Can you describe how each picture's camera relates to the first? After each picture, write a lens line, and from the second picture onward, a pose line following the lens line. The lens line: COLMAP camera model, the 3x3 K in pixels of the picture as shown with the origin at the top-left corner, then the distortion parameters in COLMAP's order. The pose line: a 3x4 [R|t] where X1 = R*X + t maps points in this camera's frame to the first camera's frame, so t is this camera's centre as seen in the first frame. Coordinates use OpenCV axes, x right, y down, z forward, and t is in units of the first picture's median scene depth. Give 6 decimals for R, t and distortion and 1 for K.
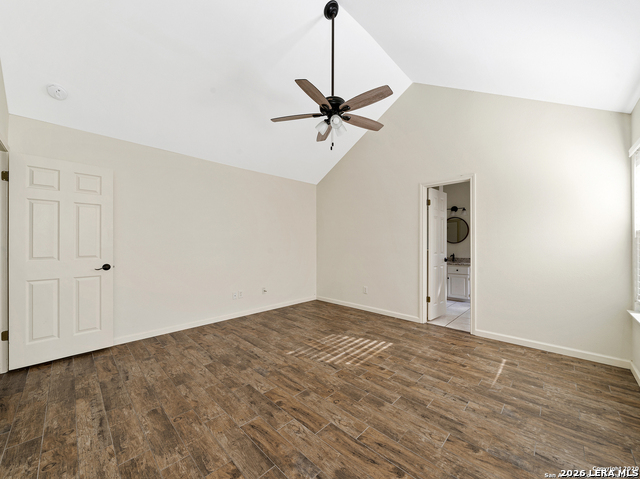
lens RADIAL K [[250.4, 0, 320.0], [0, 250.4, 239.5], [0, 0, 1]] dist [-0.000561, -0.000156]
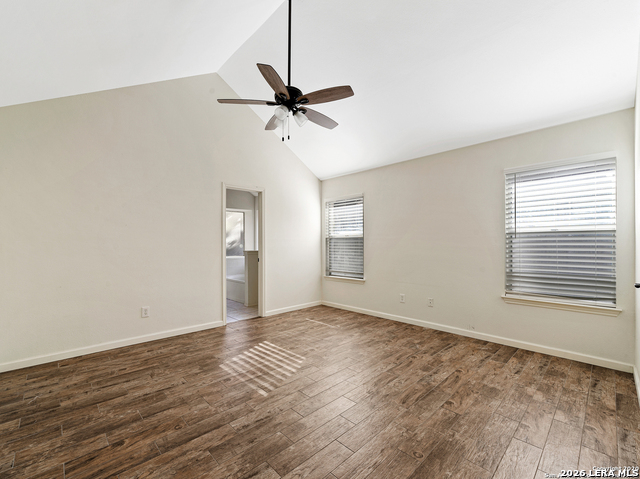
lens RADIAL K [[280.3, 0, 318.5], [0, 280.3, 245.5], [0, 0, 1]] dist [-0.000842, 0.000261]
pose [[0.033198, -0.005482, 0.999434, -0.951399], [-0.010551, 0.999927, 0.005836, 0.010784], [-0.999393, -0.010739, 0.033138, 0.823220]]
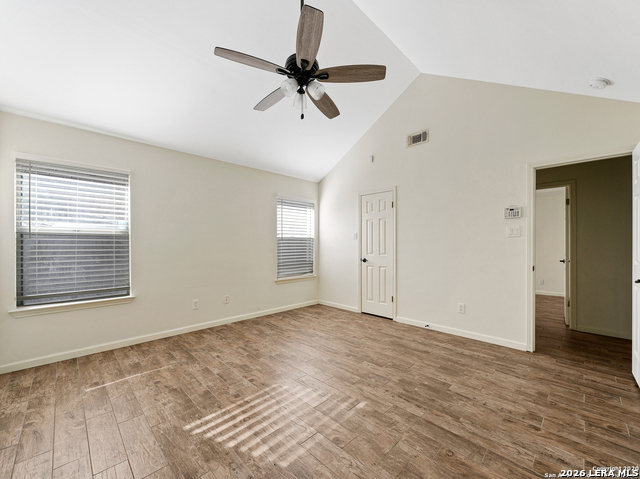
lens RADIAL K [[264.5, 0, 324.0], [0, 264.5, 243.4], [0, 0, 1]] dist [-0.001683, -0.000236]
pose [[-0.999999, 0.000309, 0.001618, -0.018884], [0.000282, 0.999857, -0.016913, 0.024881], [-0.001623, -0.016912, -0.999856, 1.750199]]
